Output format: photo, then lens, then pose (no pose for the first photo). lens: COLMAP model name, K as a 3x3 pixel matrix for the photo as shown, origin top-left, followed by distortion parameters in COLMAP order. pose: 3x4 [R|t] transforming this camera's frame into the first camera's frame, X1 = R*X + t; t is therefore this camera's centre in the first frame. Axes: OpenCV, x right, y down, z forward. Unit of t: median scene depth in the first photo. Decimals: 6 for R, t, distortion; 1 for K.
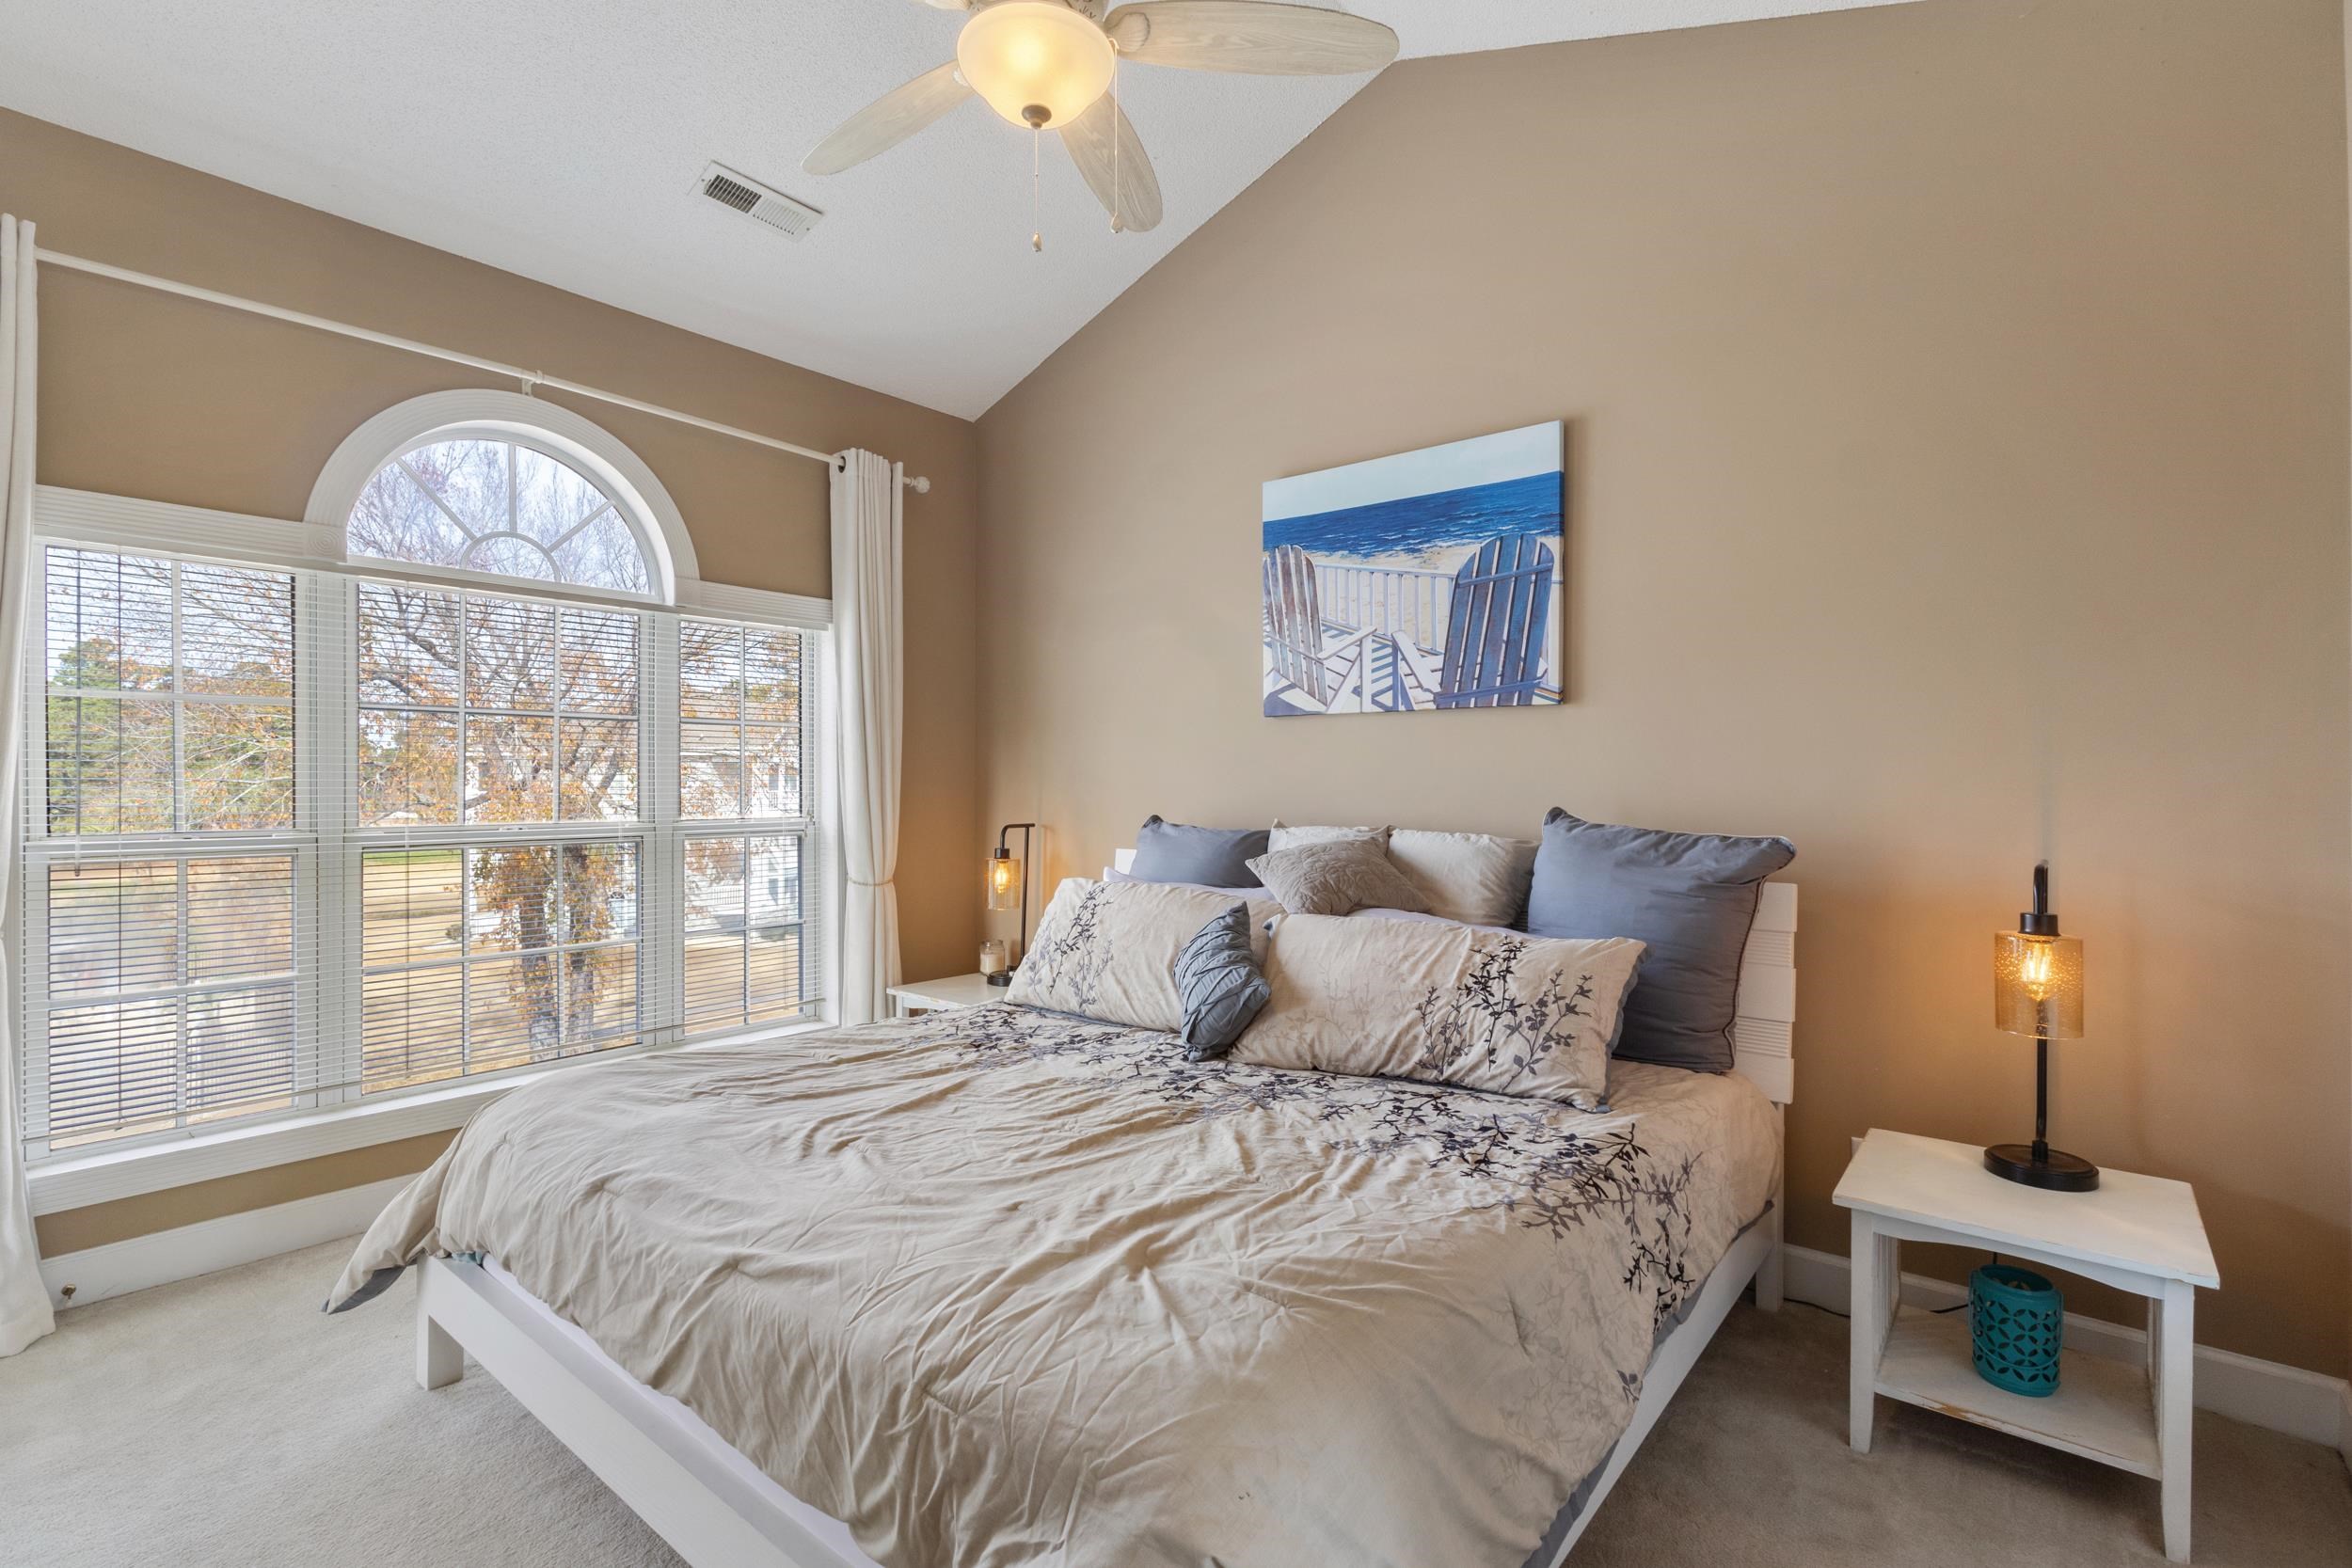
lens RADIAL K [[1092.5, 0, 1164.8], [0, 1092.5, 788.7], [0, 0, 1]] dist [0.007304, 0.000728]
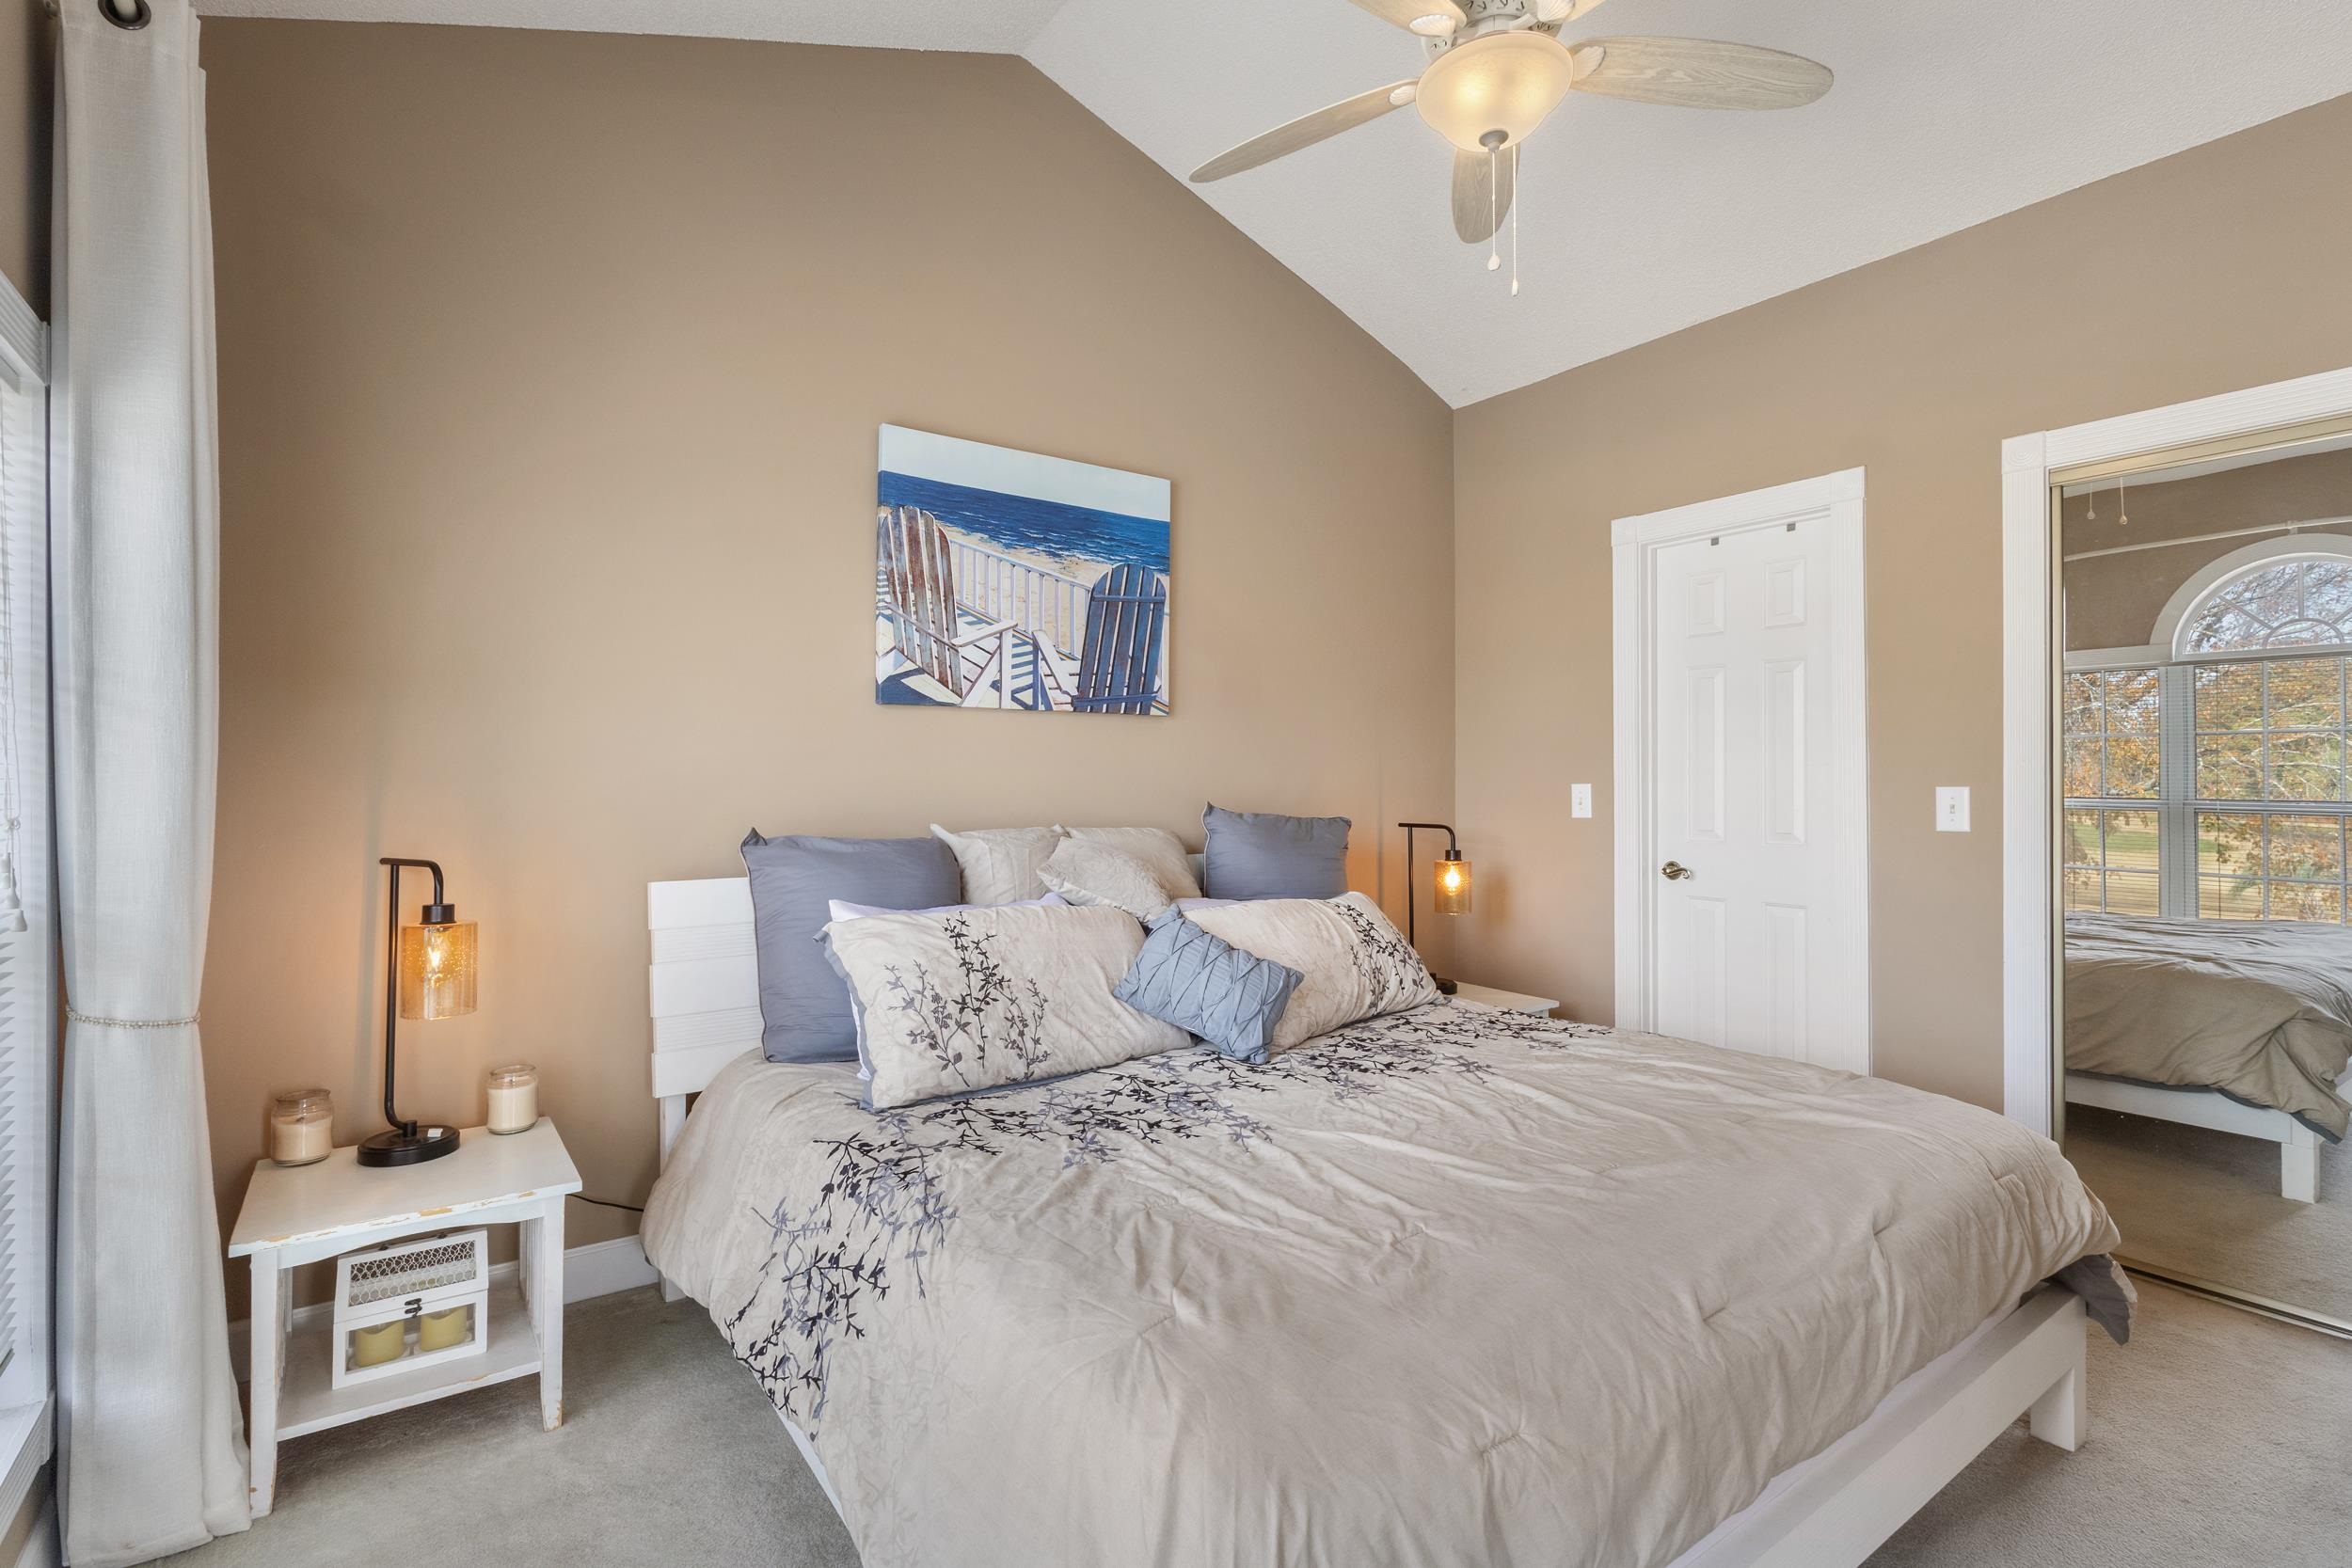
lens RADIAL K [[1092.5, 0, 1164.9], [0, 1092.5, 779.1], [0, 0, 1]] dist [0.007304, 0.000728]
pose [[0.255802, -0.000321, 0.966729, -0.719101], [0.008339, 0.999963, -0.001875, -0.005029], [-0.966693, 0.008541, 0.255795, 0.627924]]
